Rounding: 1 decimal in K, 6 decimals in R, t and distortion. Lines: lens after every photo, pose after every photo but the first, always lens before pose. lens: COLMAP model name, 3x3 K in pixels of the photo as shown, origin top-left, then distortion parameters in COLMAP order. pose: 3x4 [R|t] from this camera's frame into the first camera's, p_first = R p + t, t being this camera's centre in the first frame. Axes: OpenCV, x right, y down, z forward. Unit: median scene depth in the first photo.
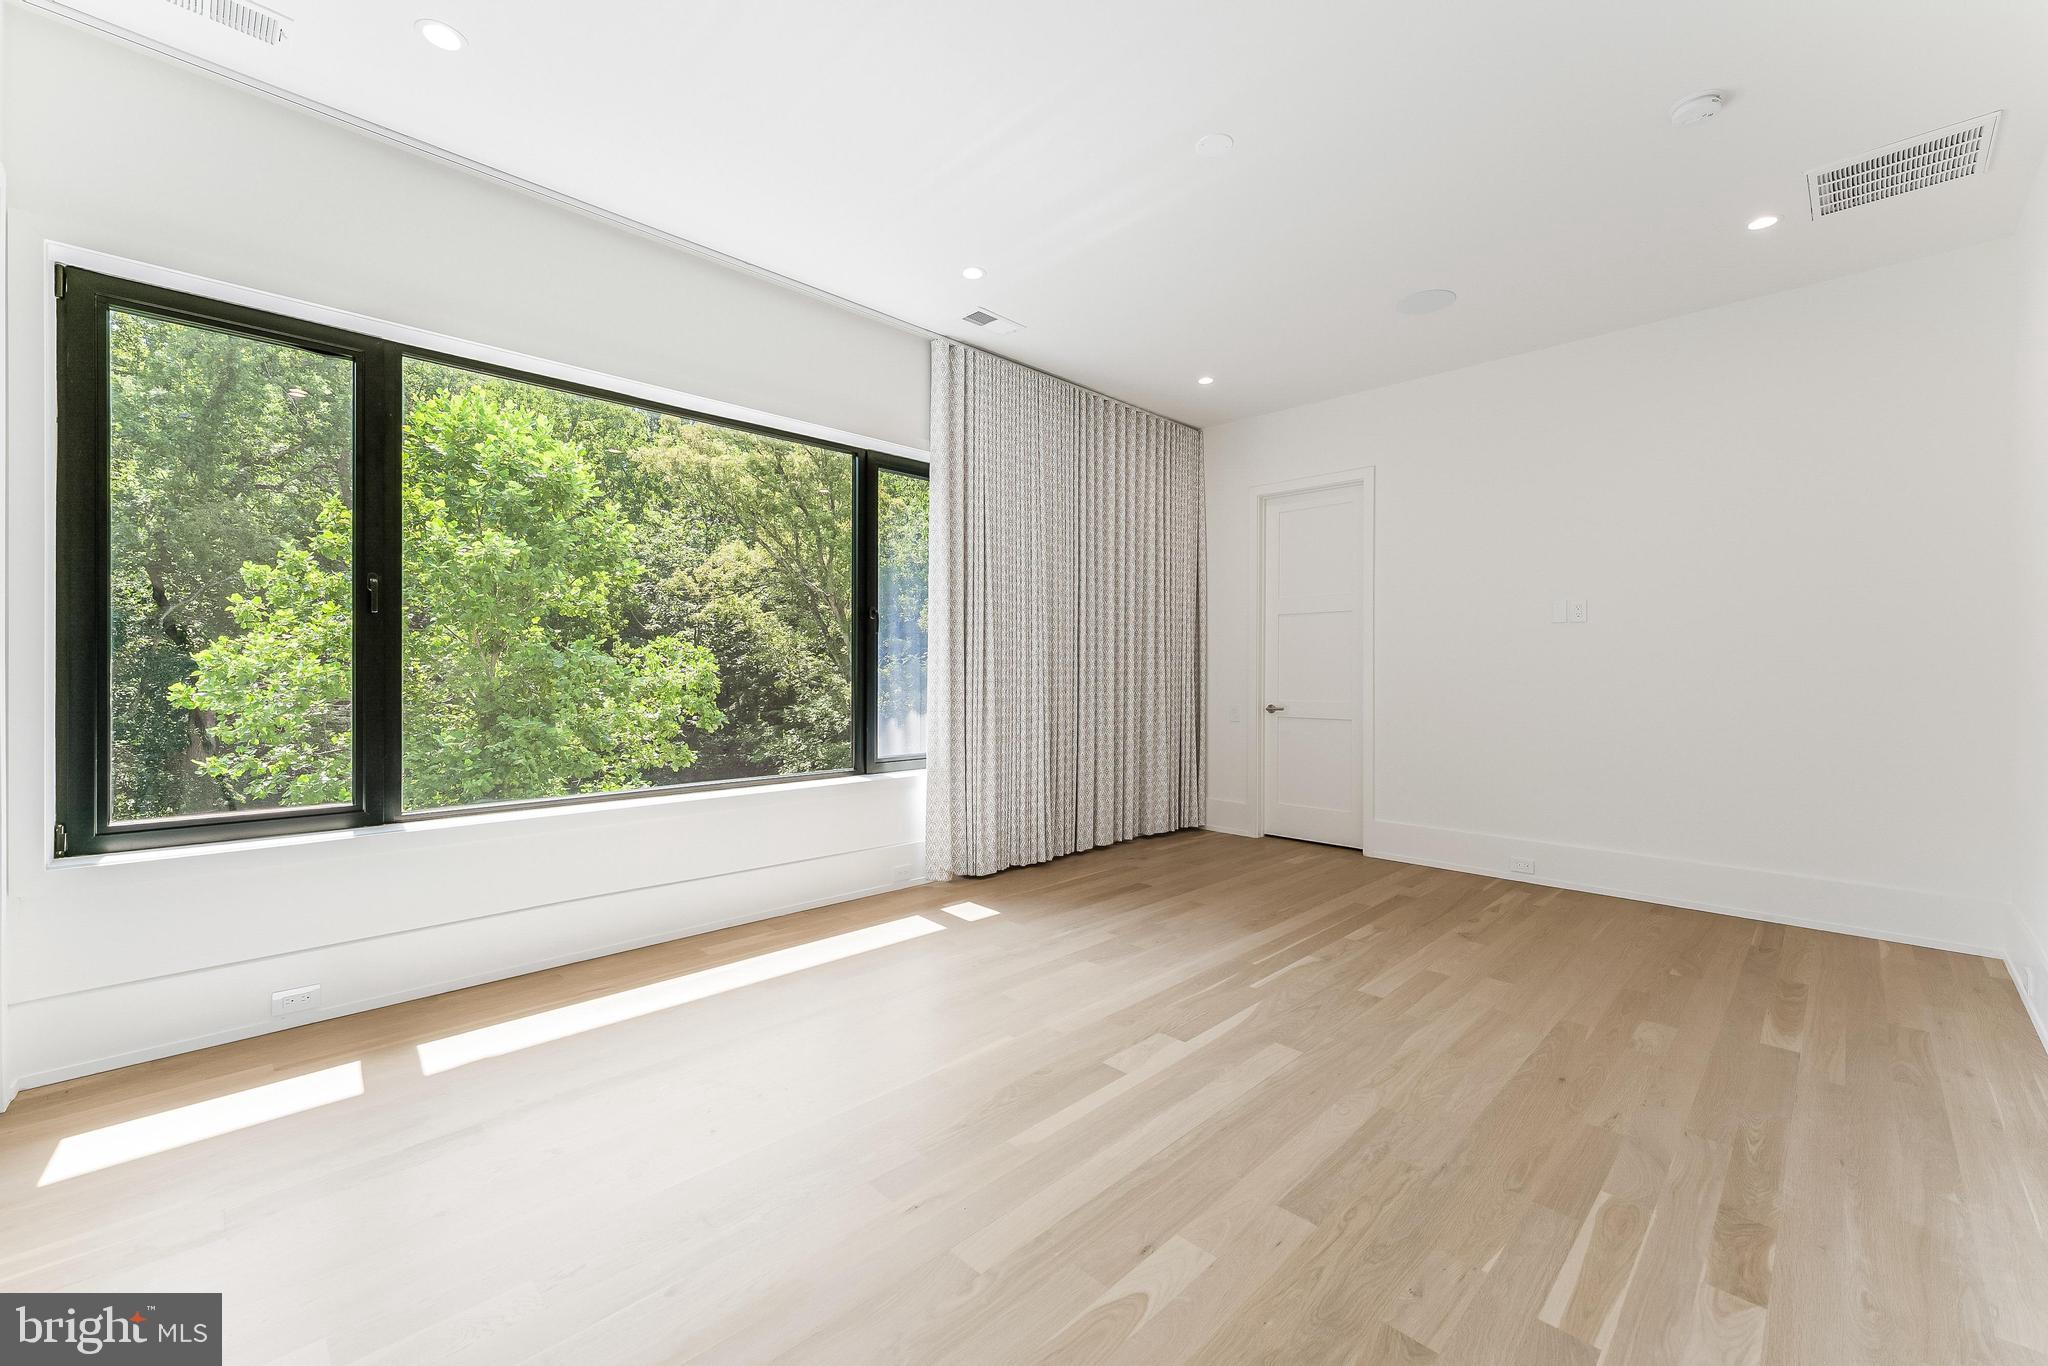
lens RADIAL K [[834.6, 0, 1028.1], [0, 834.6, 671.2], [0, 0, 1]] dist [0.006238, -0.000380]
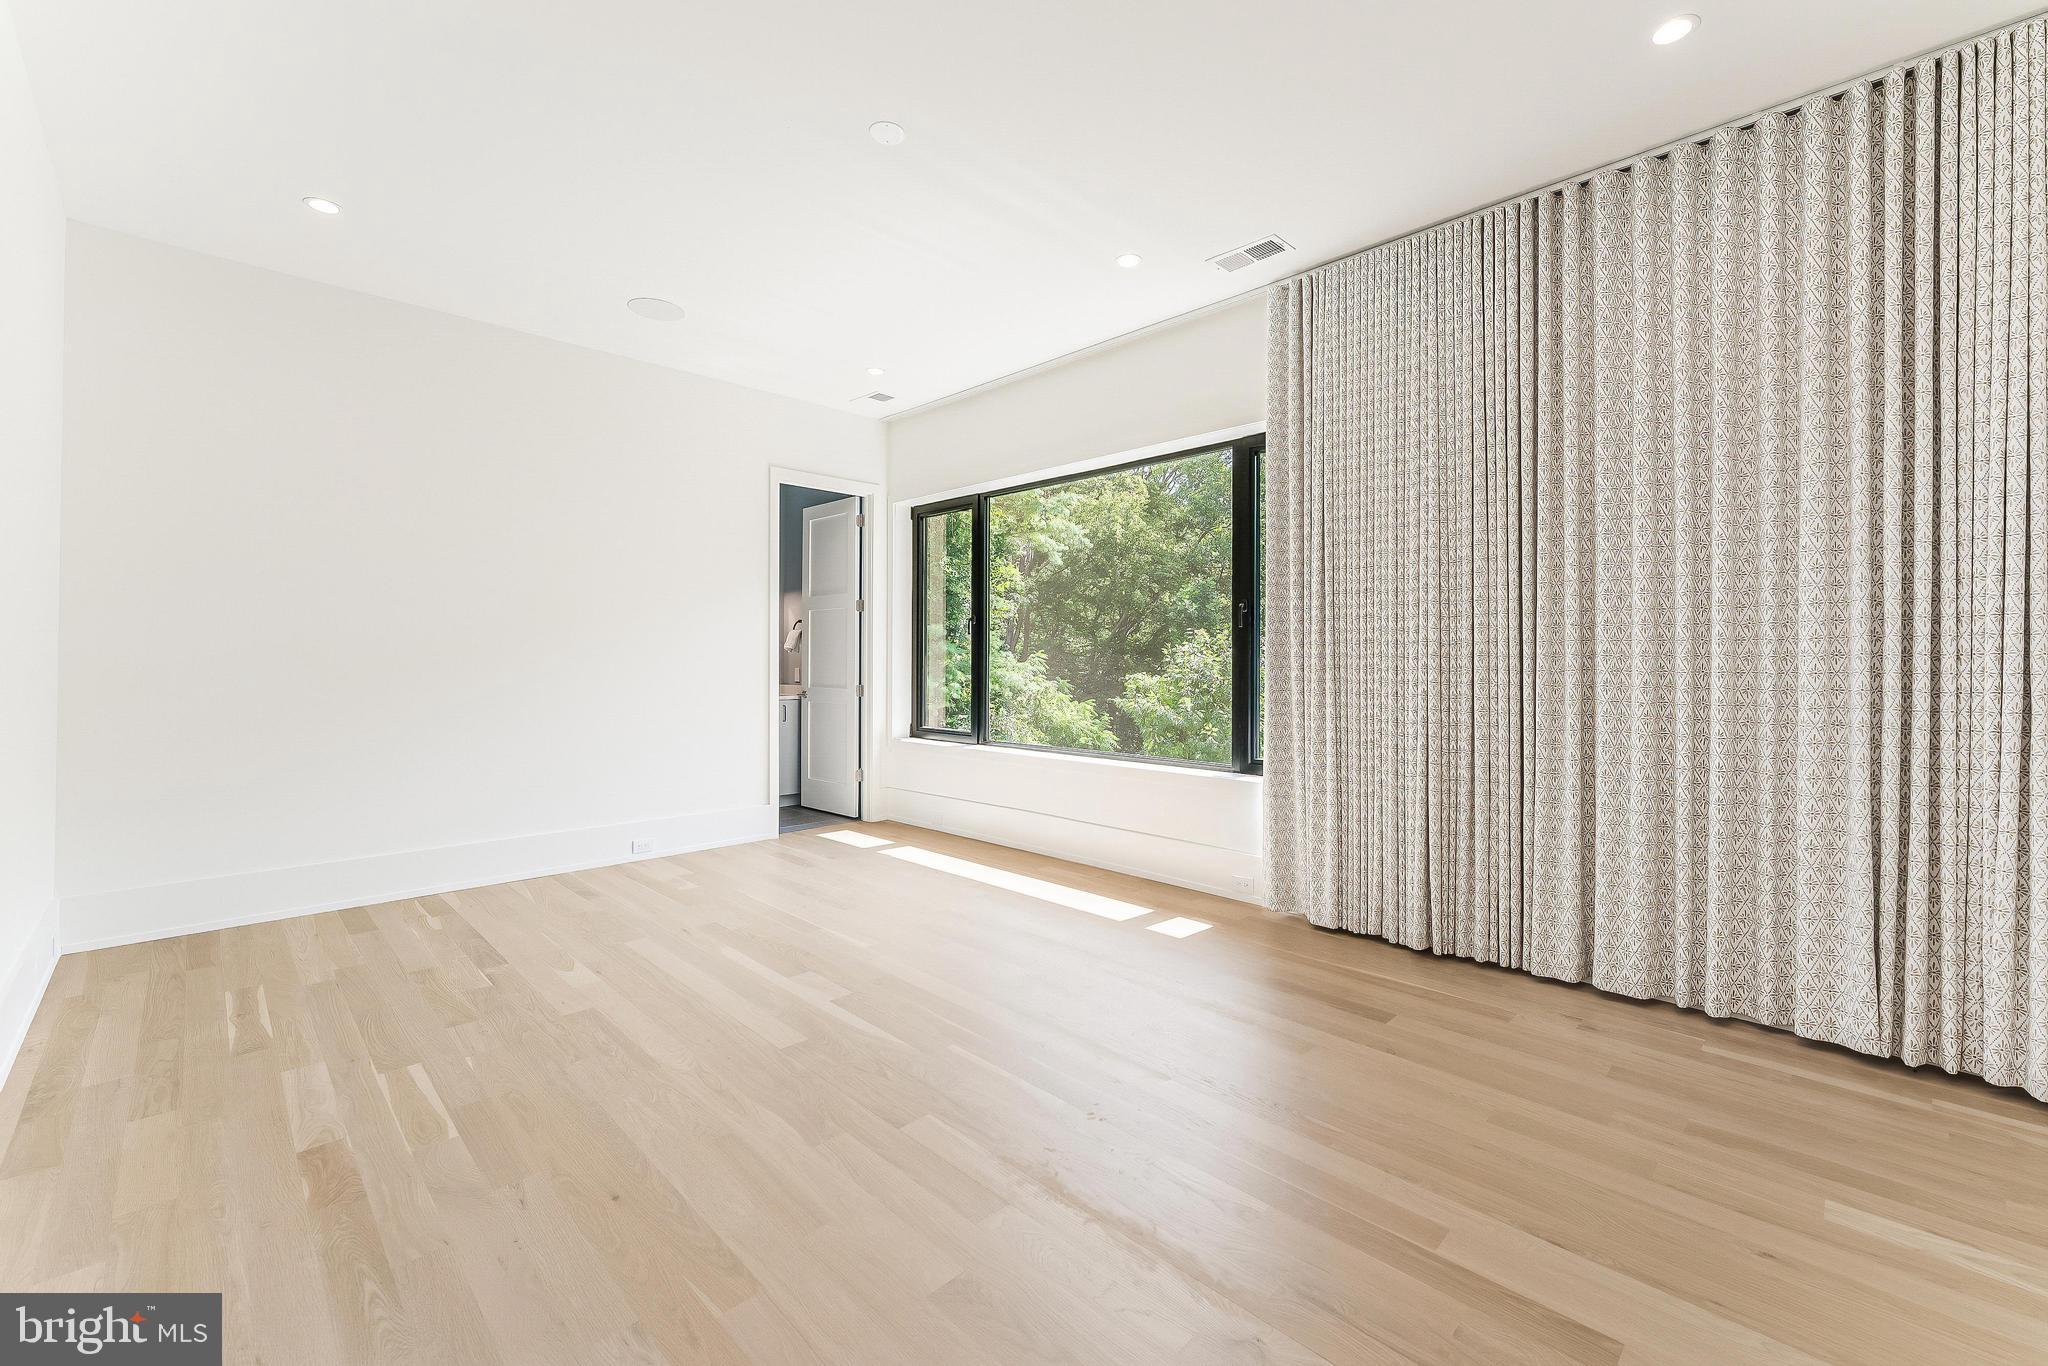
lens RADIAL K [[834.6, 0, 1028.1], [0, 834.6, 671.2], [0, 0, 1]] dist [0.006238, -0.000380]
pose [[-0.012881, 0.006506, -0.999896, 1.306144], [-0.003968, 0.999971, 0.006557, 0.001771], [0.999909, 0.004052, -0.012855, 1.298687]]
